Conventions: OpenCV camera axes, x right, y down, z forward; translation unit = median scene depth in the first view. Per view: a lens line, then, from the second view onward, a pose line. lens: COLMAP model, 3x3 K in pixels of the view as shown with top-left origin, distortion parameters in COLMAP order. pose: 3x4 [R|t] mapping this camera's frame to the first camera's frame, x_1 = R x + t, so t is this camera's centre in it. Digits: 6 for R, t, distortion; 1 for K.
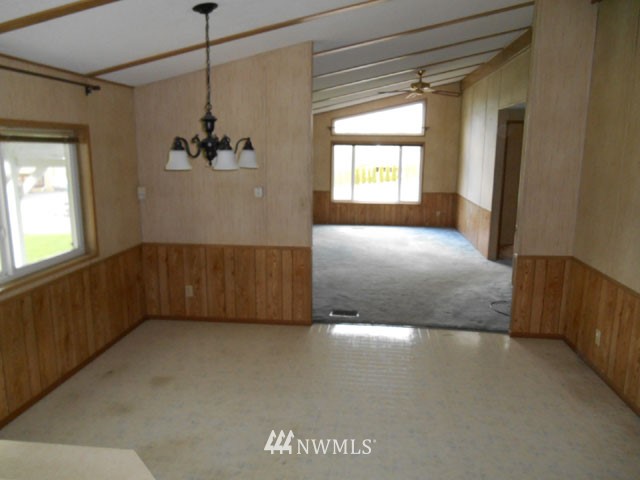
lens RADIAL K [[487.9, 0, 320.0], [0, 487.9, 240.0], [0, 0, 1]] dist [-0.028452, 0.000532]
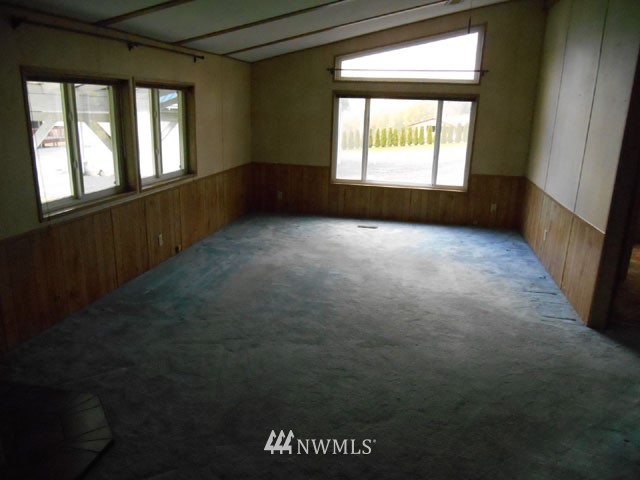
lens RADIAL K [[487.9, 0, 320.0], [0, 487.9, 240.0], [0, 0, 1]] dist [-0.028452, 0.000532]
pose [[0.994650, 0.041351, -0.094666, 0.076307], [-0.033151, 0.995690, 0.086617, -0.059297], [0.097839, -0.083015, 0.991734, 0.333107]]
